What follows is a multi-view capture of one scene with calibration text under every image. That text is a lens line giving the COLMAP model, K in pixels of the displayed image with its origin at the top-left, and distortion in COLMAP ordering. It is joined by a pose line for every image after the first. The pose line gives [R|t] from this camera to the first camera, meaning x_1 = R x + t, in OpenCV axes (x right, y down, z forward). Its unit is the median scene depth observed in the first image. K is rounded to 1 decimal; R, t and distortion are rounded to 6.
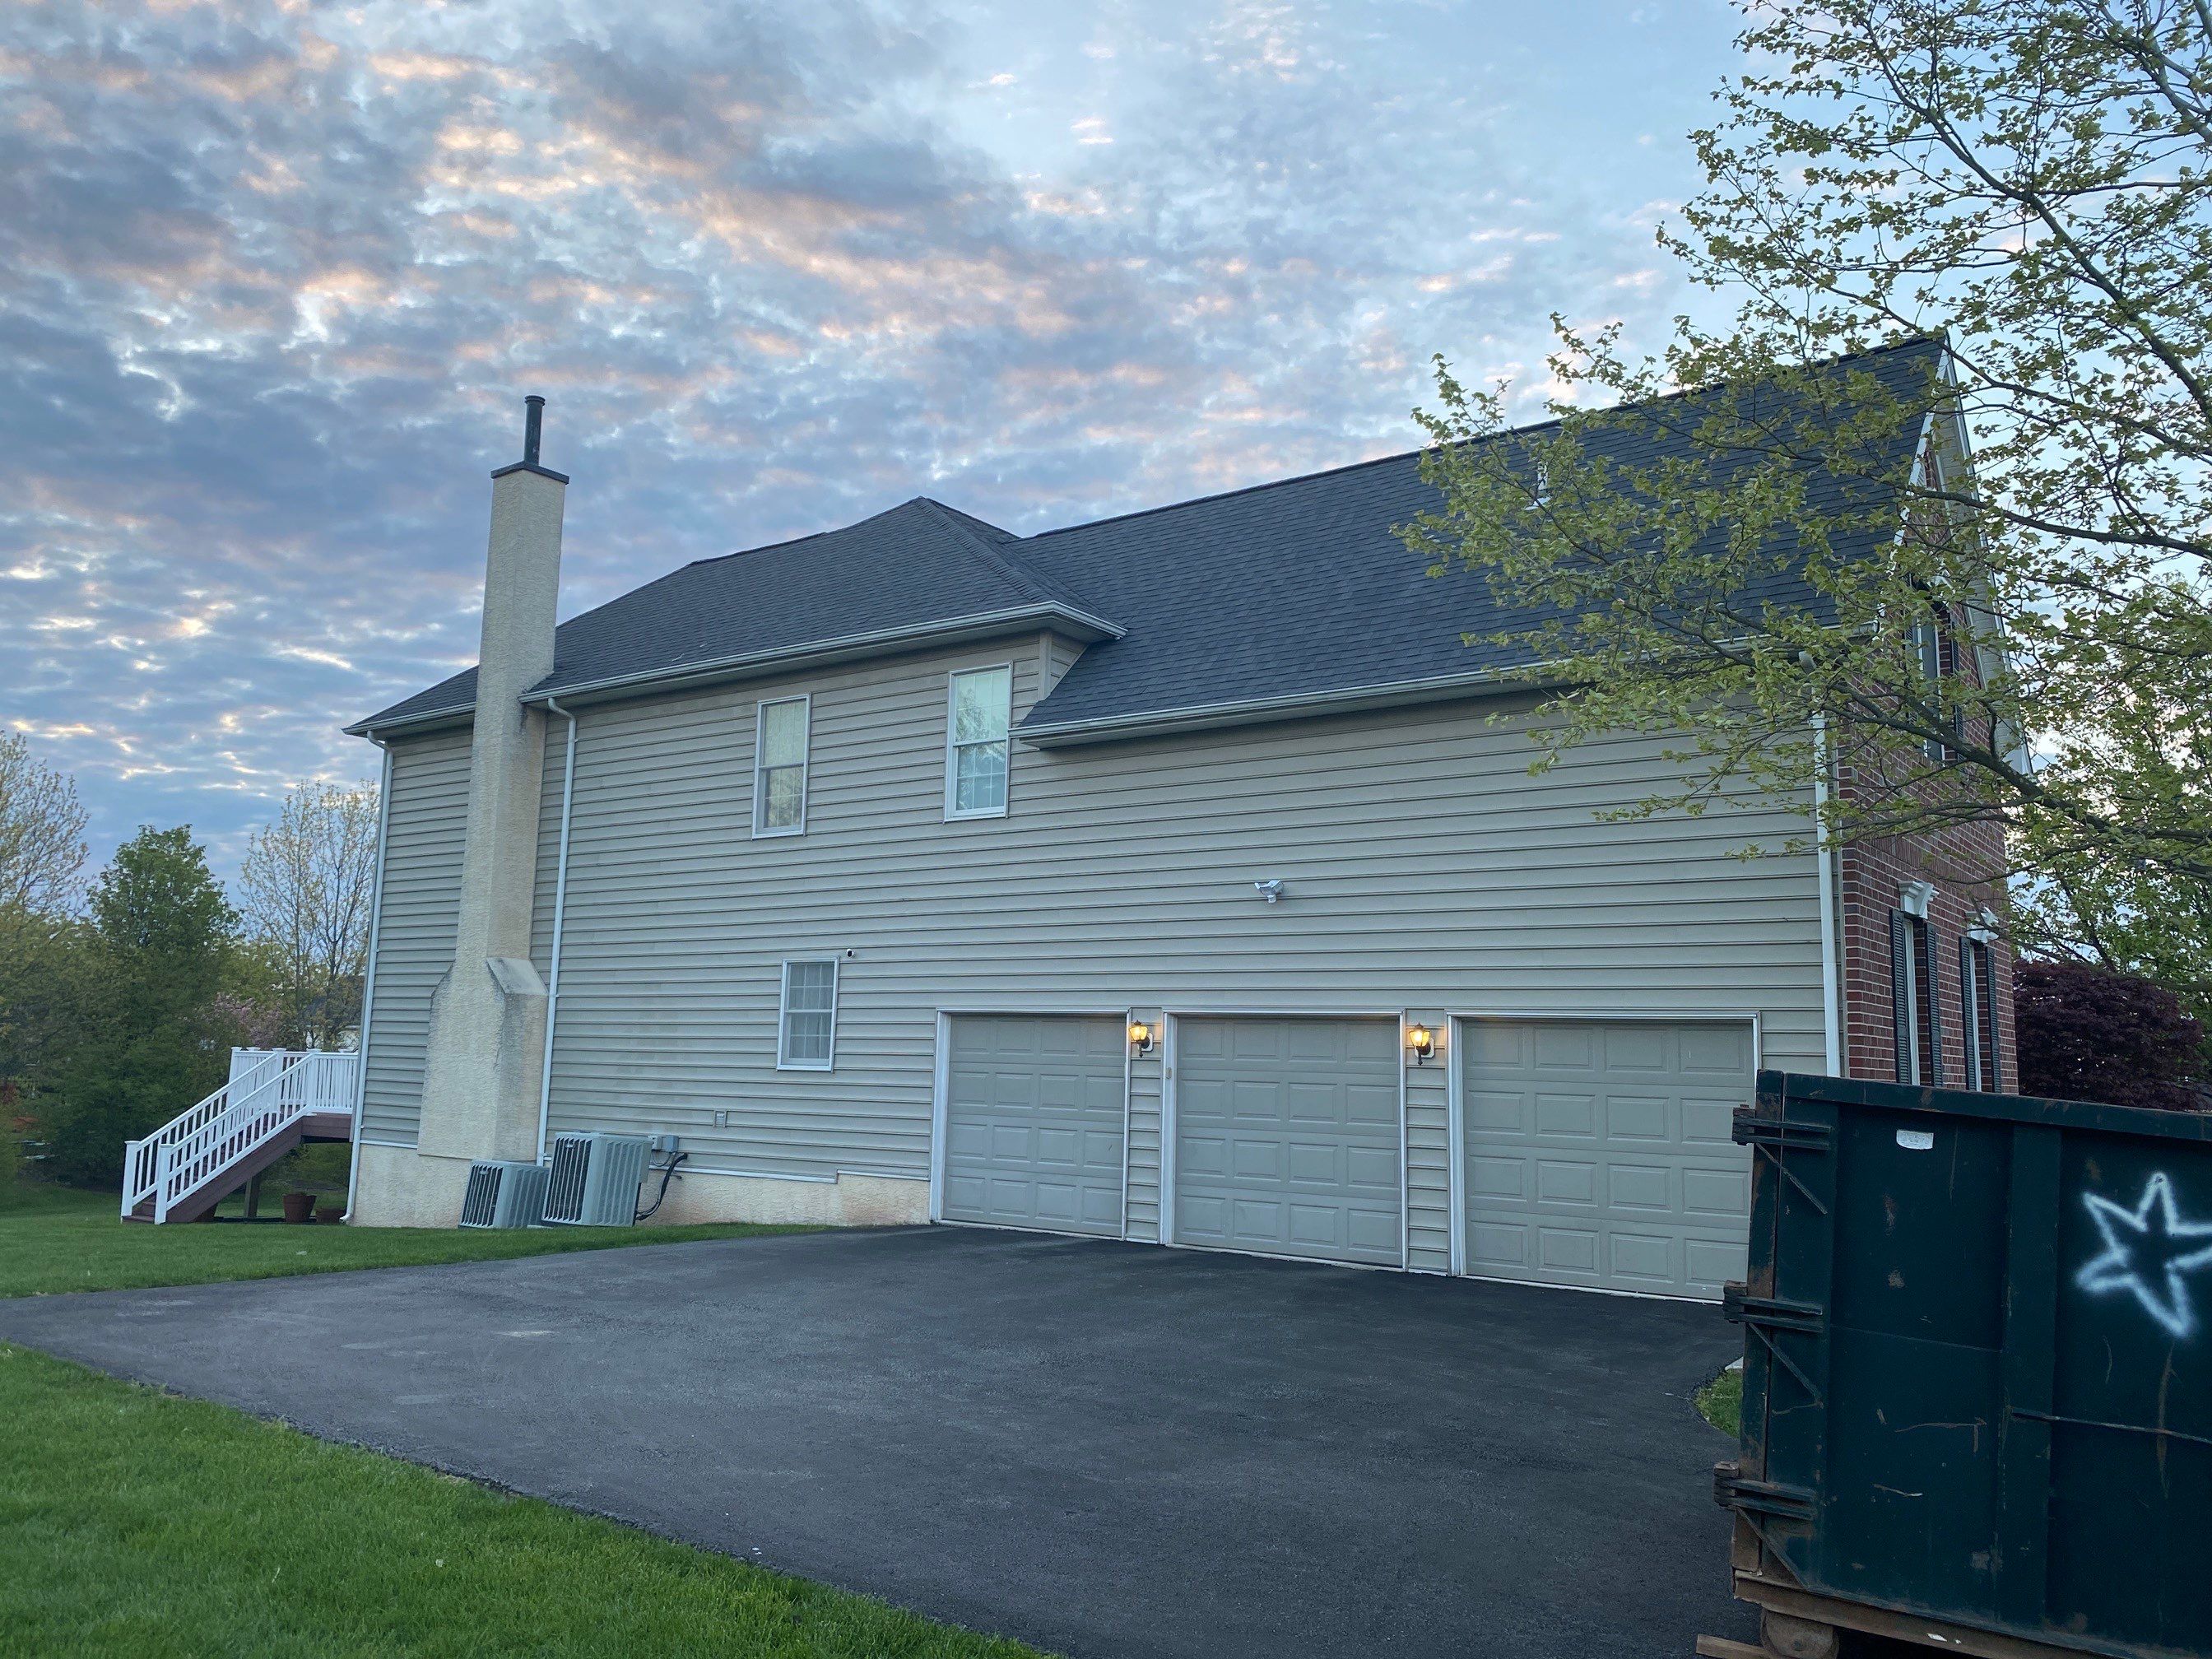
lens RADIAL K [[1739.7, 0, 1106.0], [0, 1739.7, 829.5], [0, 0, 1]] dist [-0.004774, -0.003858]
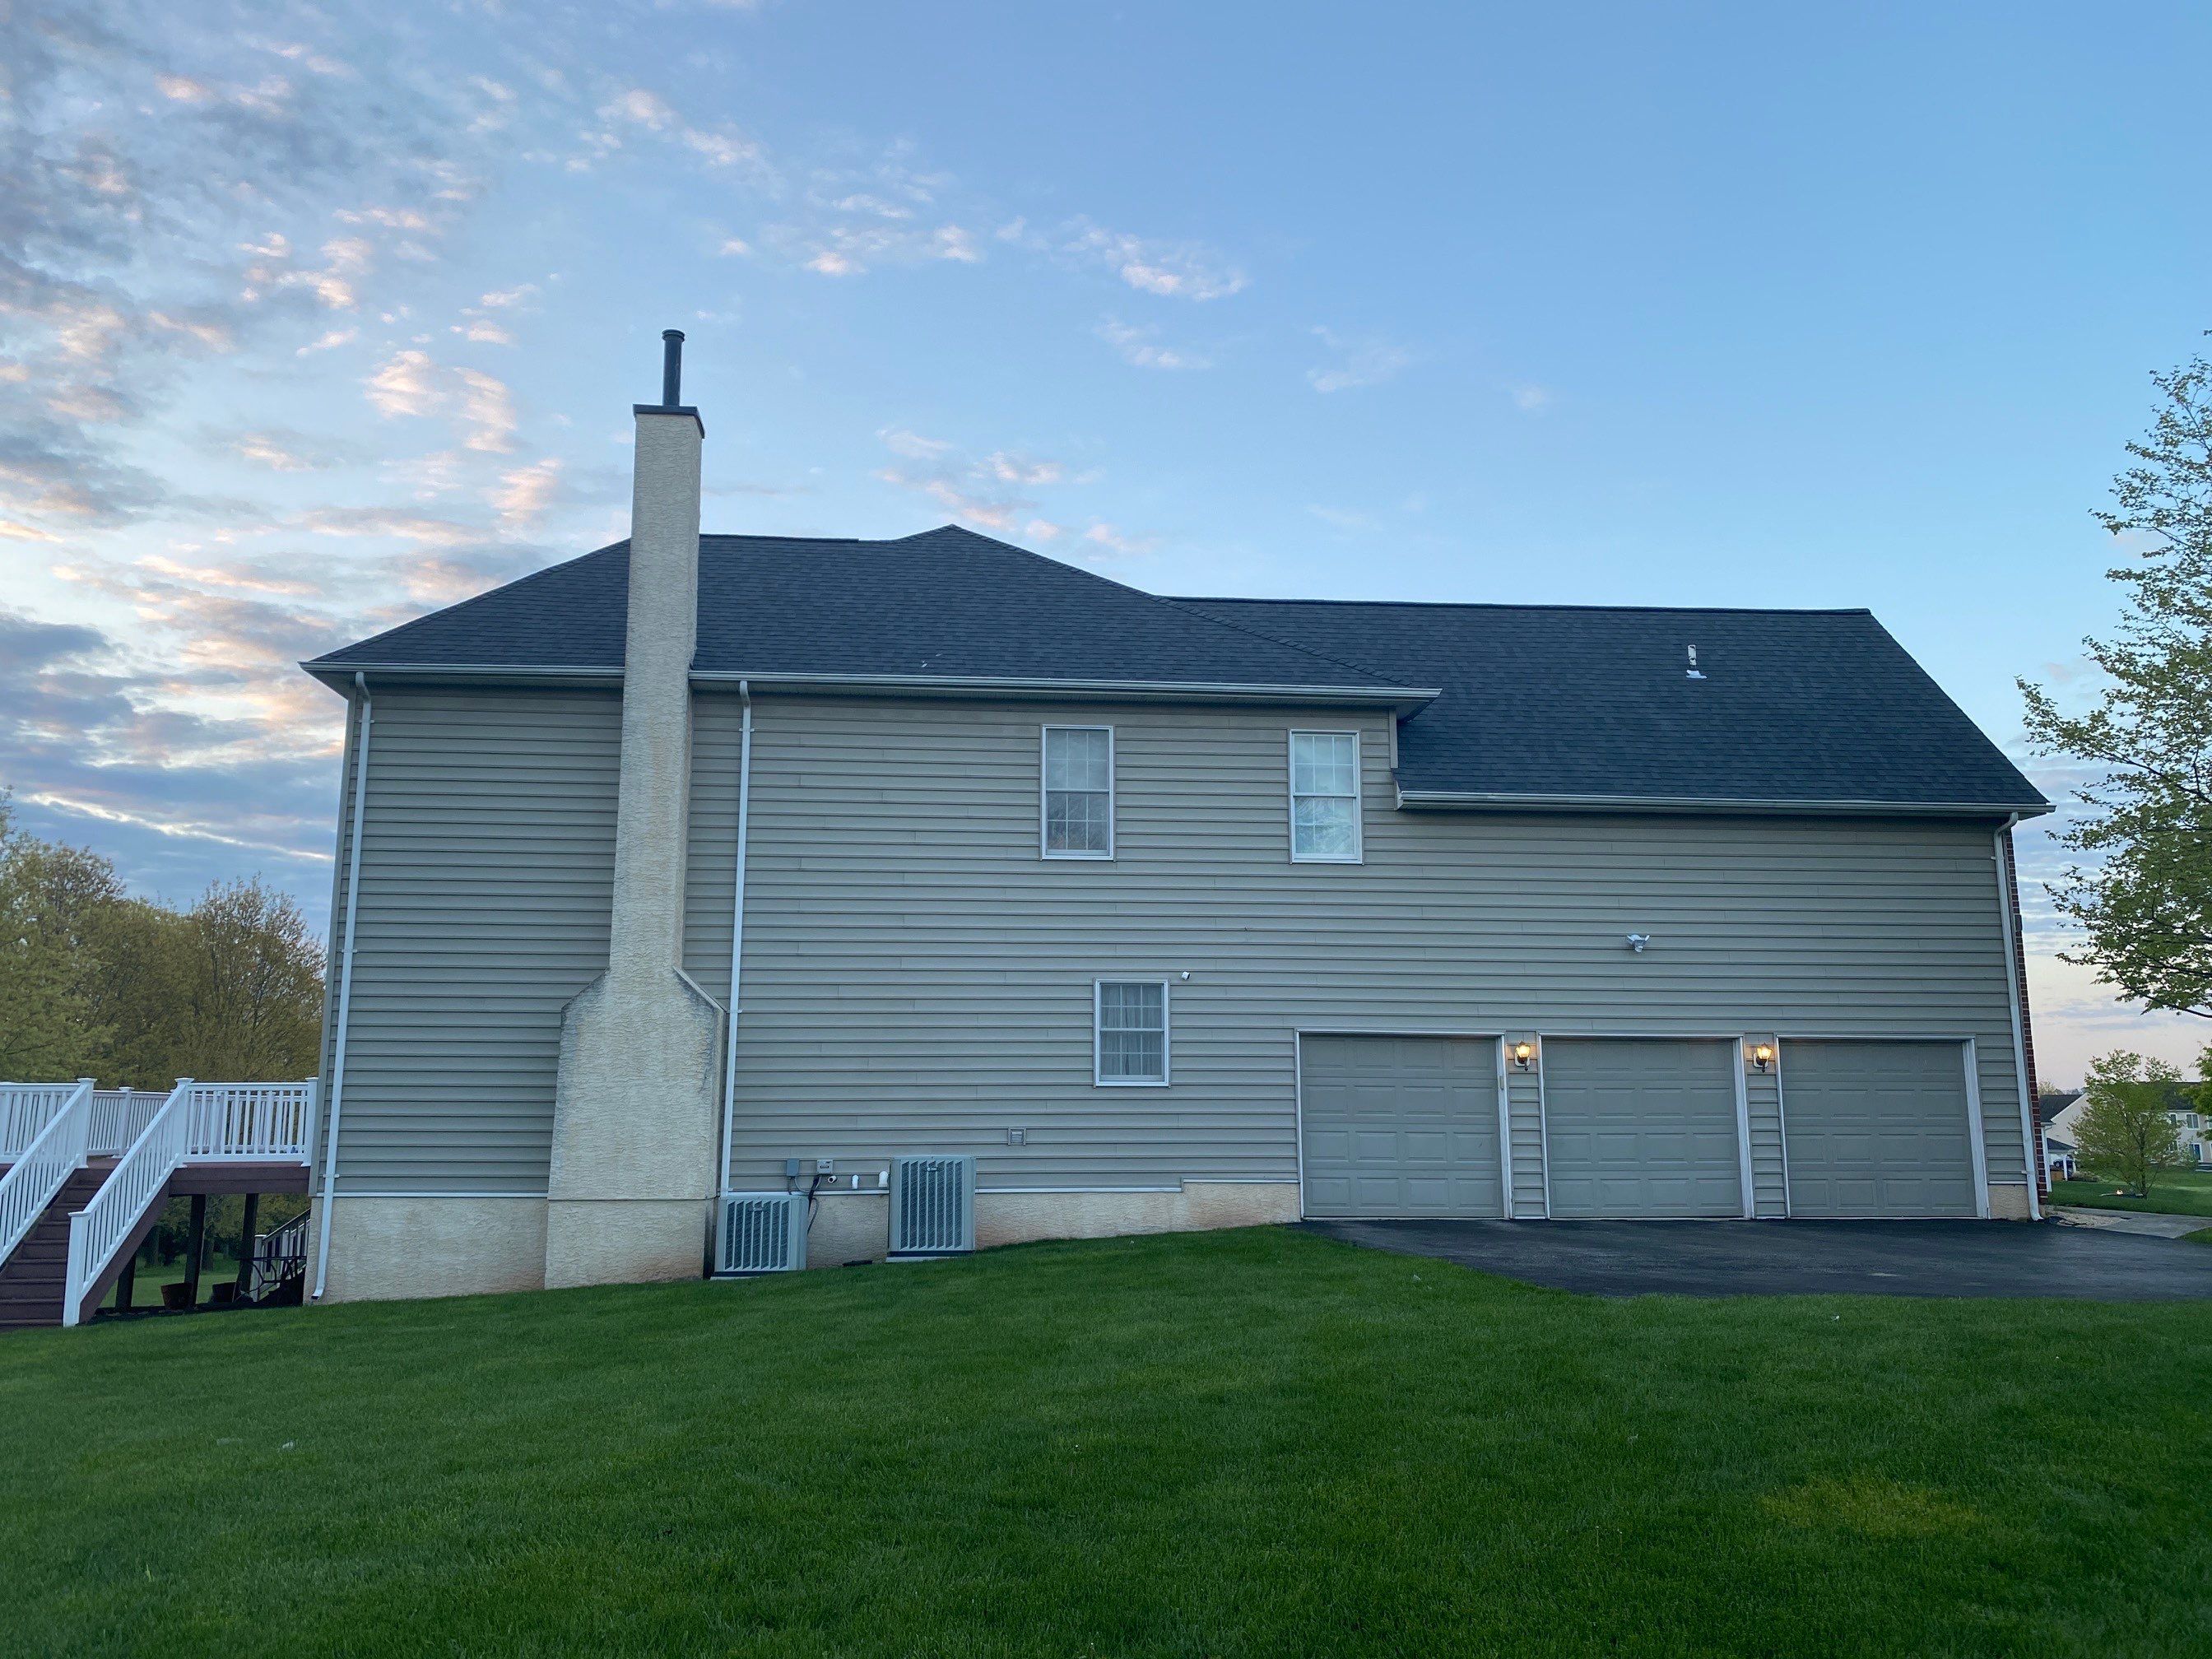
lens RADIAL K [[1657.6, 0, 1106.0], [0, 1657.6, 829.5], [0, 0, 1]] dist [0.055789, -0.001646]
pose [[0.752942, 0.081198, 0.653058, -0.859699], [-0.075556, 0.996463, -0.036784, 0.022009], [-0.653735, -0.021646, 0.756414, 0.256456]]
